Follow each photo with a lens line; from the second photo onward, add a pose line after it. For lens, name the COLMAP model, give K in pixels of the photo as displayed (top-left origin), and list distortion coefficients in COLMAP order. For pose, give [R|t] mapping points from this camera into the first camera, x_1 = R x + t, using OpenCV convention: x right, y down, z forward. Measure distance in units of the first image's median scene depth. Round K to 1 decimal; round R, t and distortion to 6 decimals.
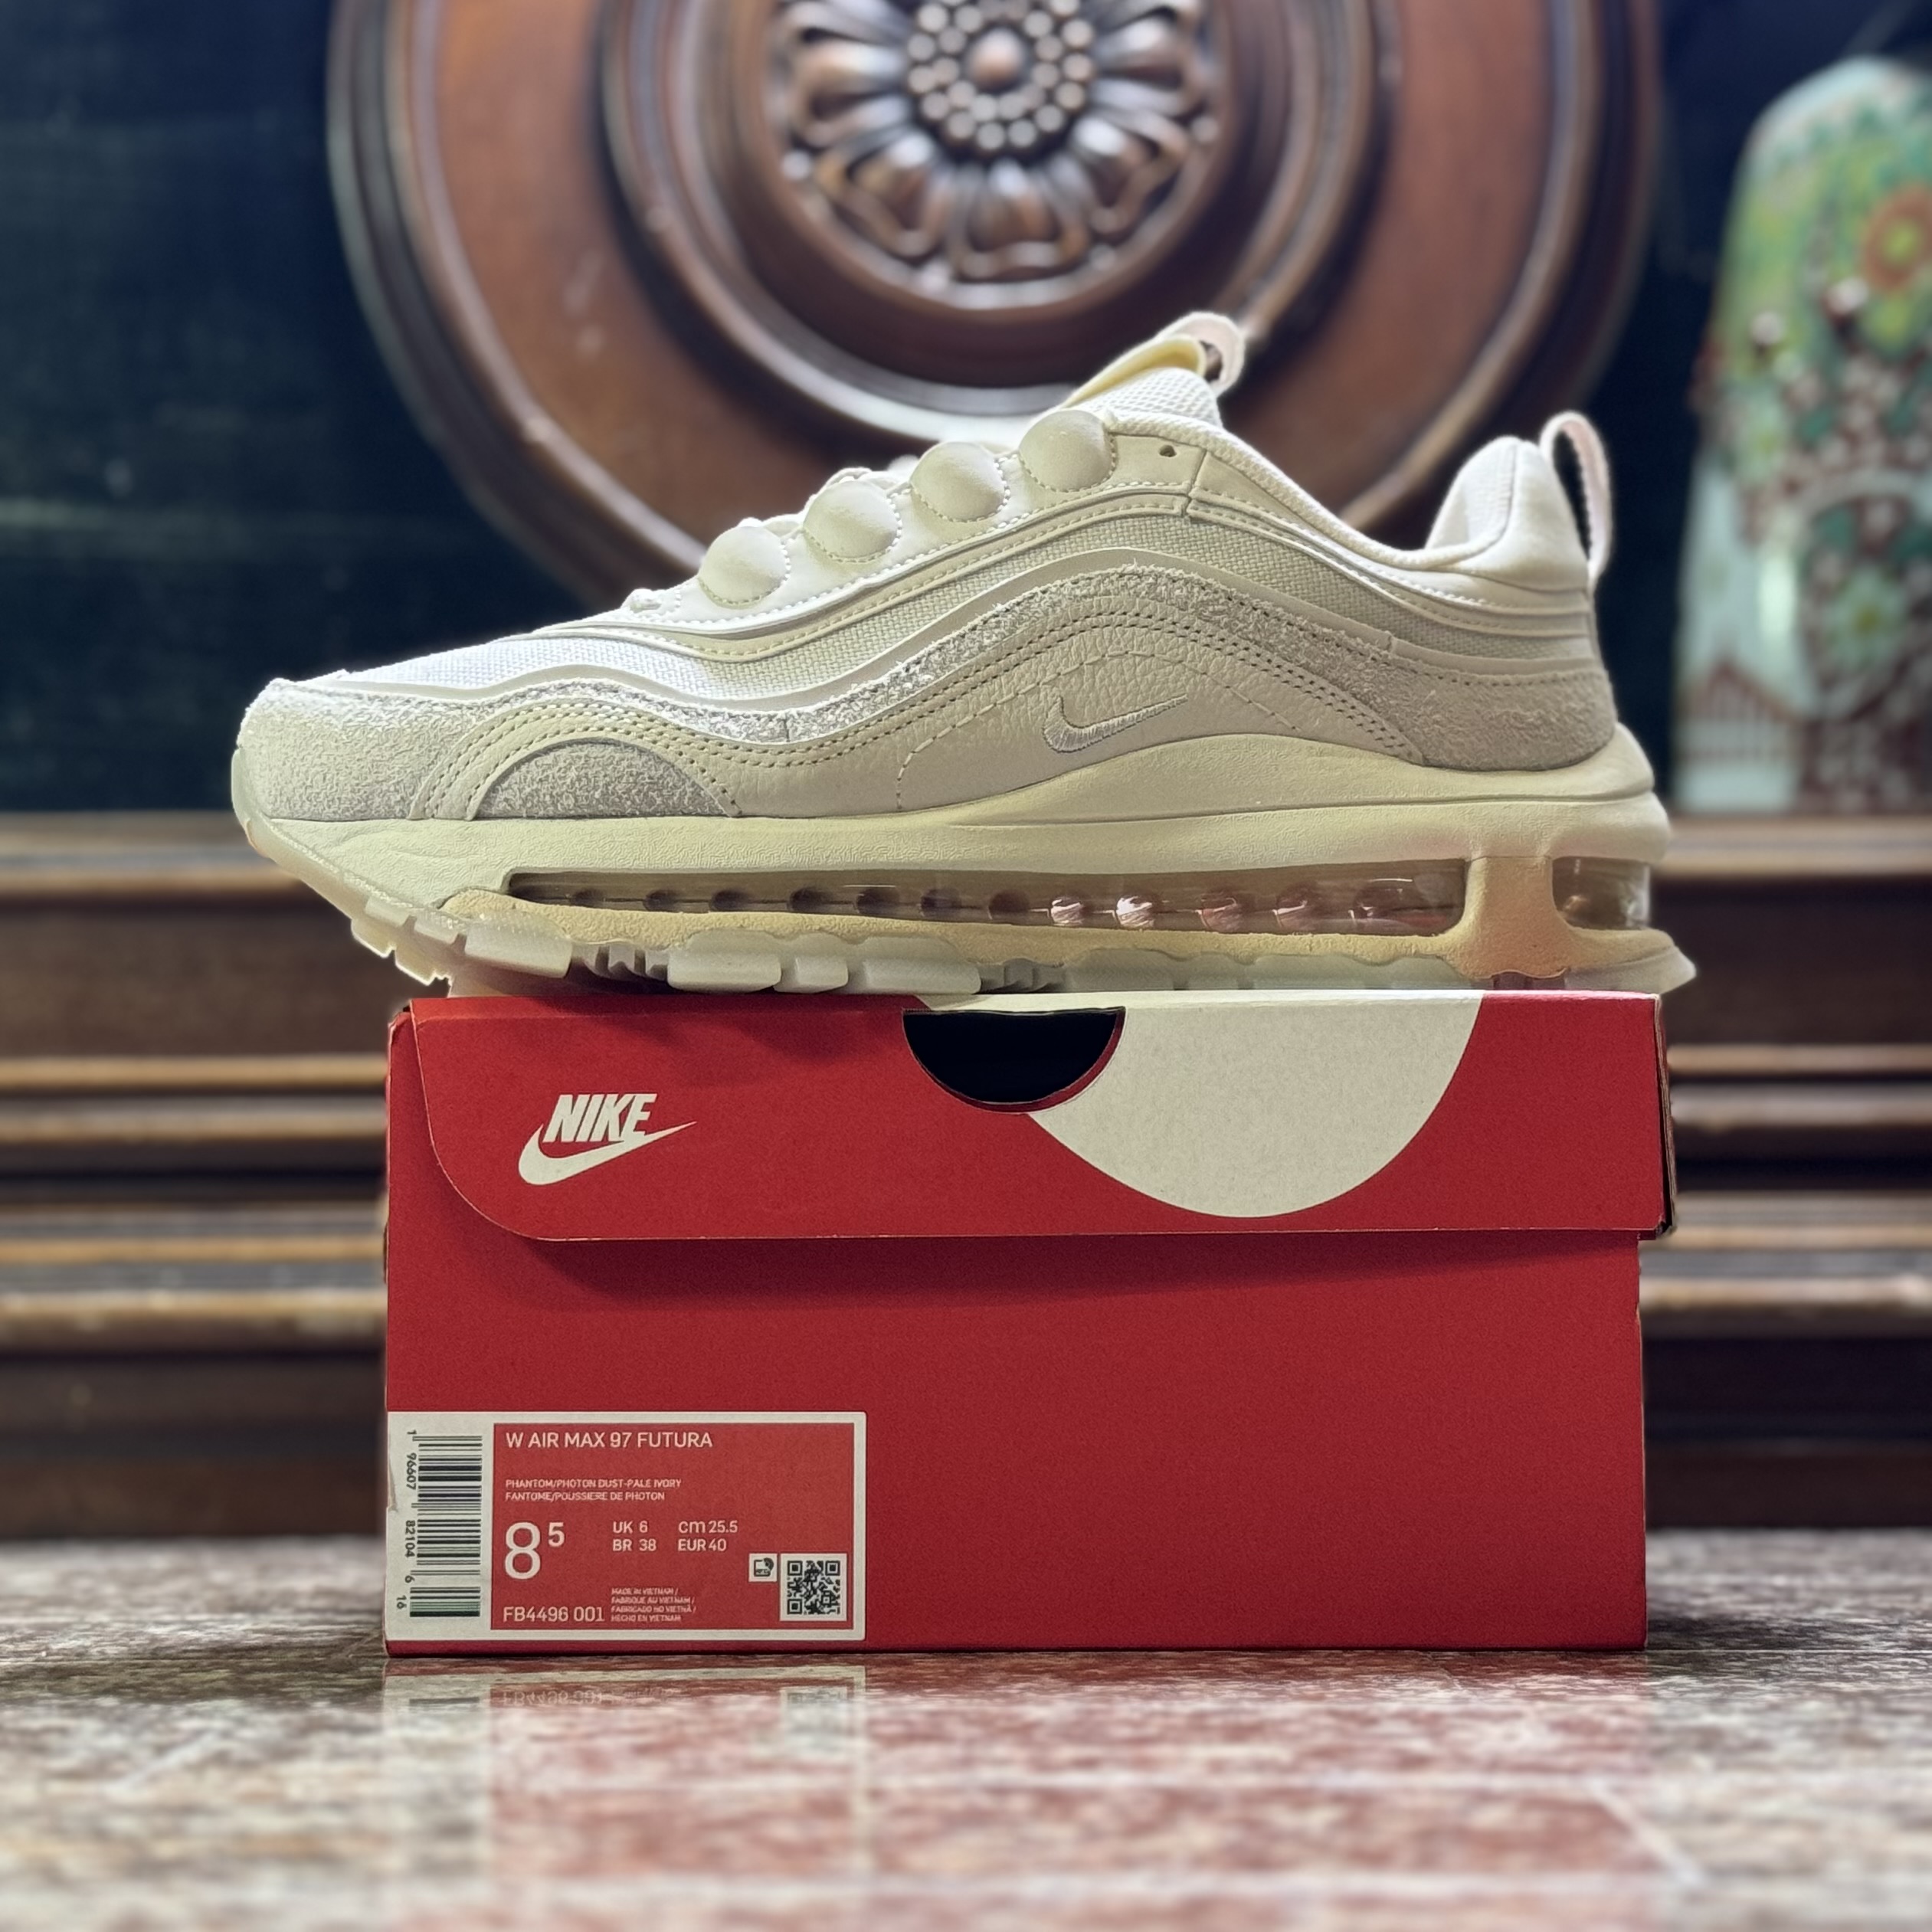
lens RADIAL K [[4075.6, 0, 966.0], [0, 4075.6, 966.0], [0, 0, 1]] dist [0.162613, -0.088941]
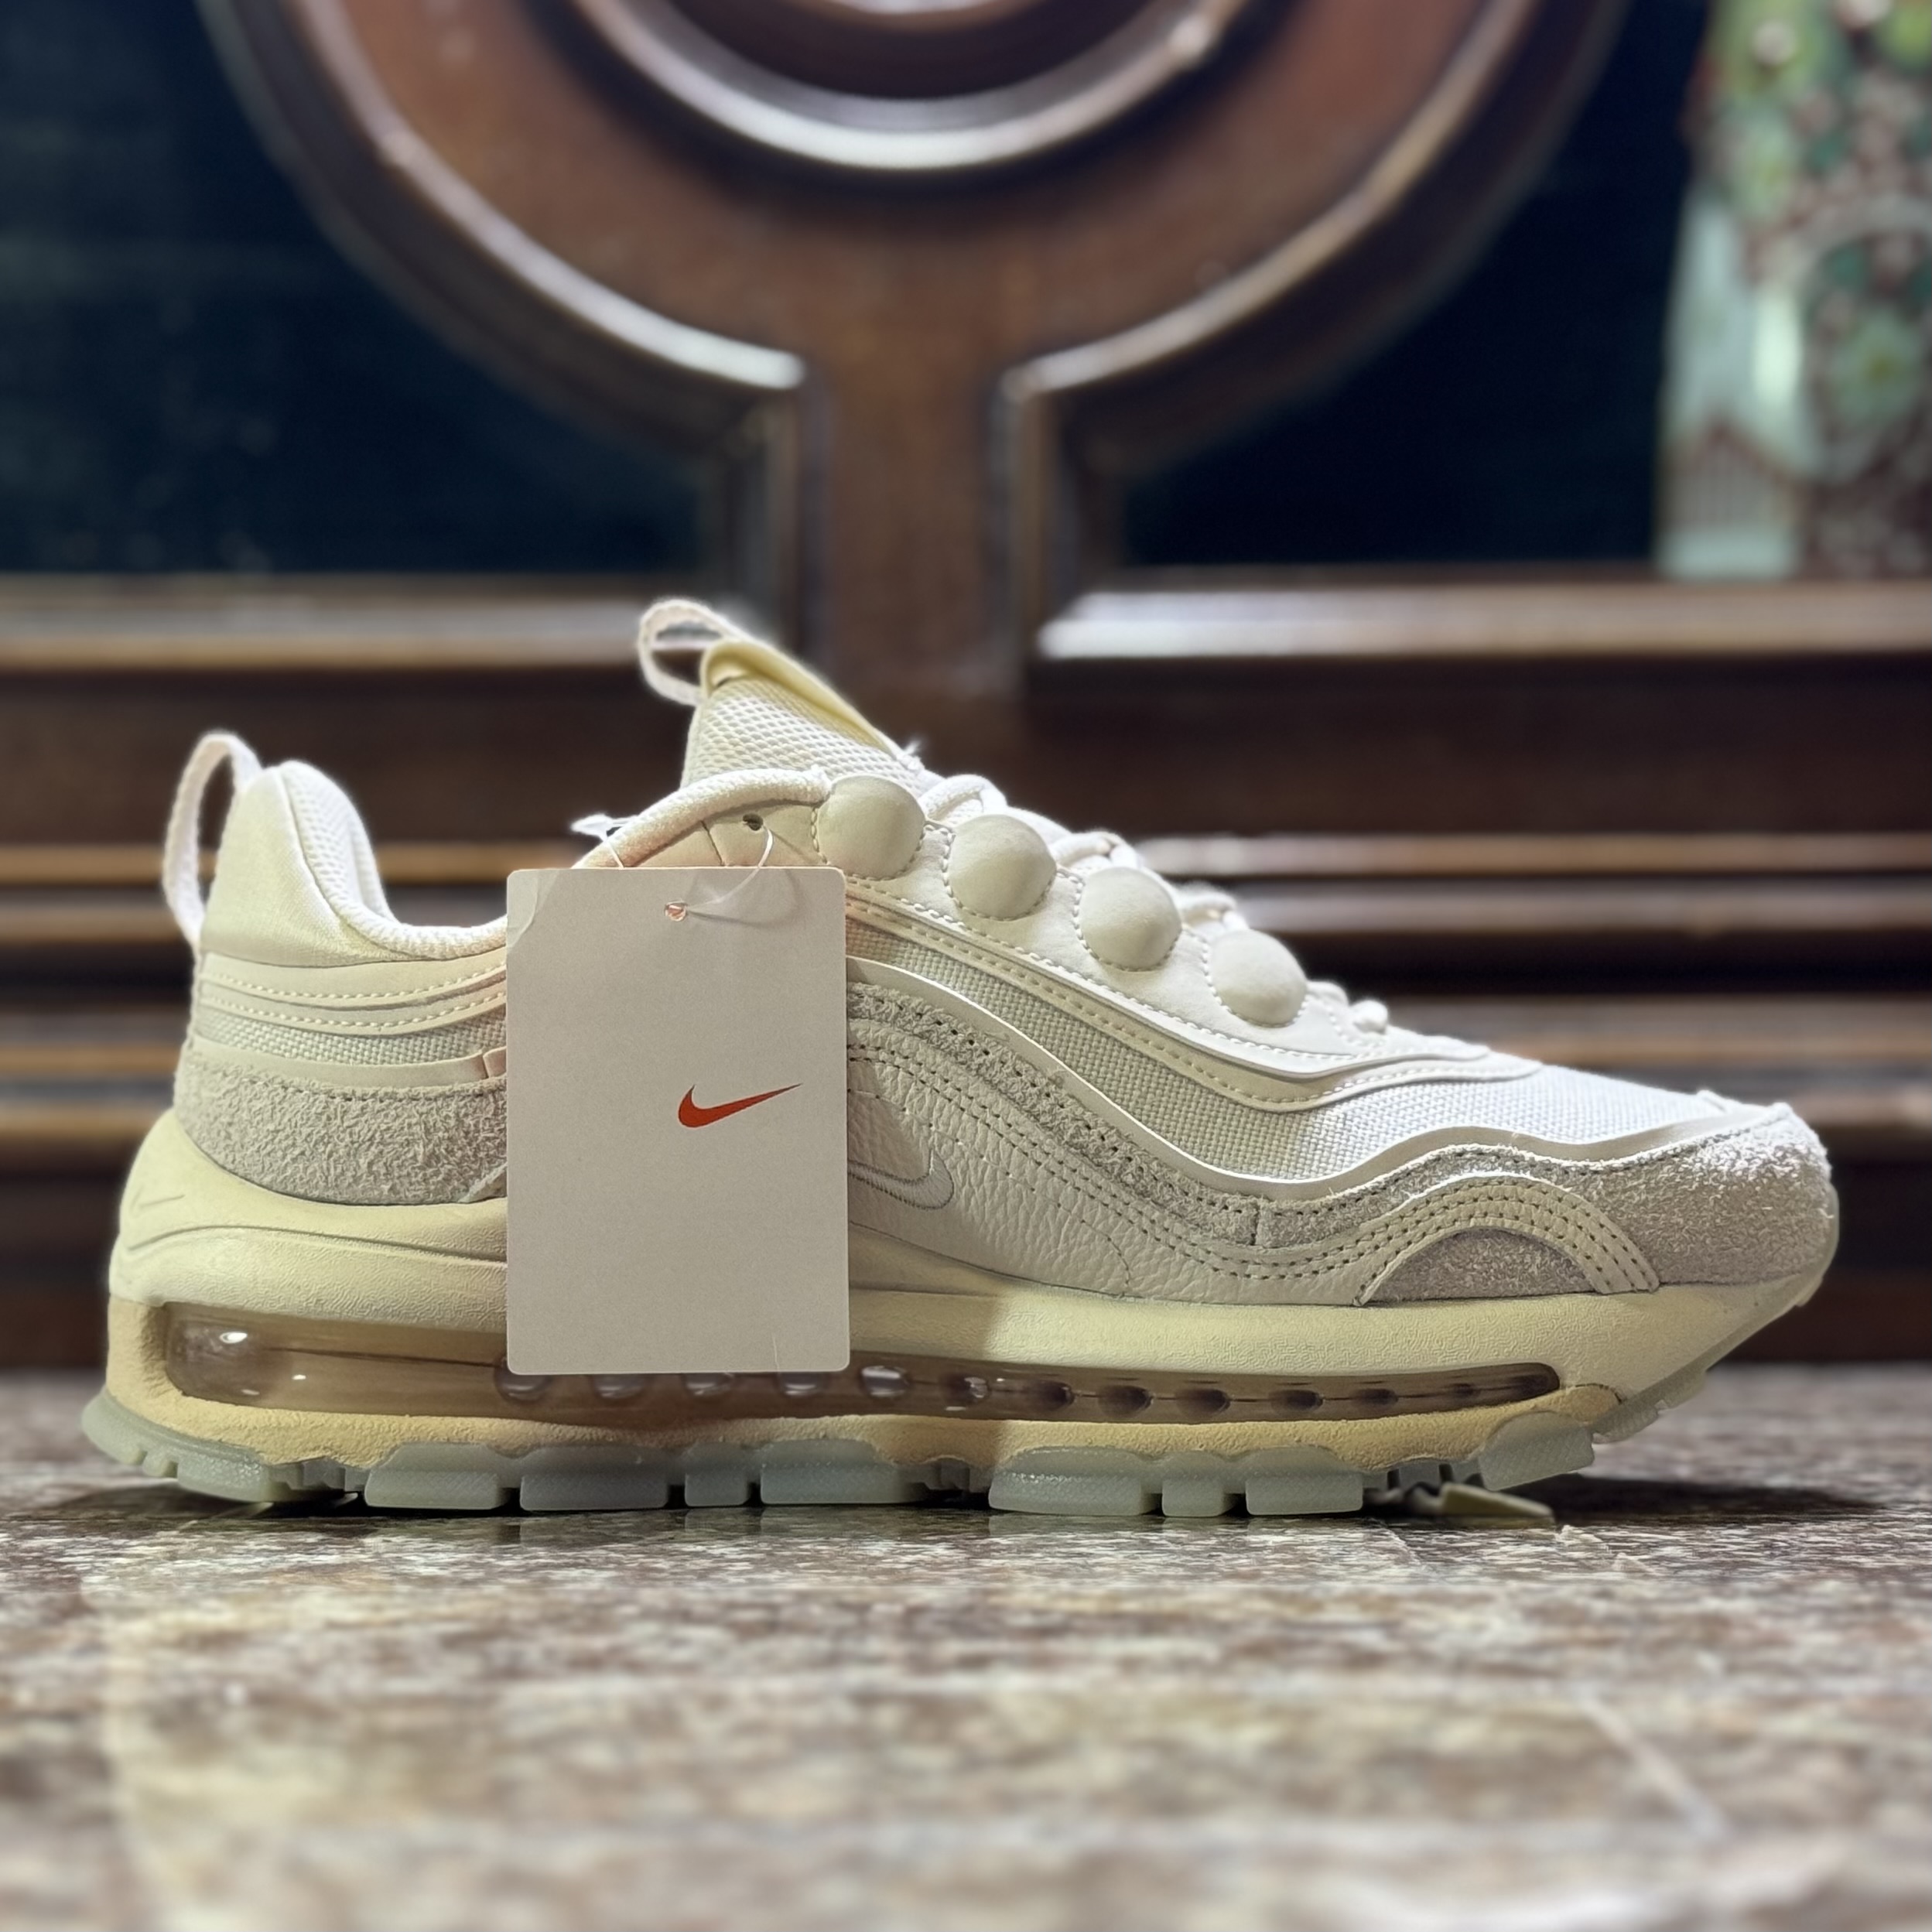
lens RADIAL K [[4123.1, 0, 879.2], [0, 4123.1, 1038.7], [0, 0, 1]] dist [0.115071, 0.298678]
pose [[0.999961, 0.001514, -0.008751, 0.014036], [-0.000970, 0.998086, 0.061835, 0.011797], [0.008828, -0.061824, 0.998048, 0.132519]]
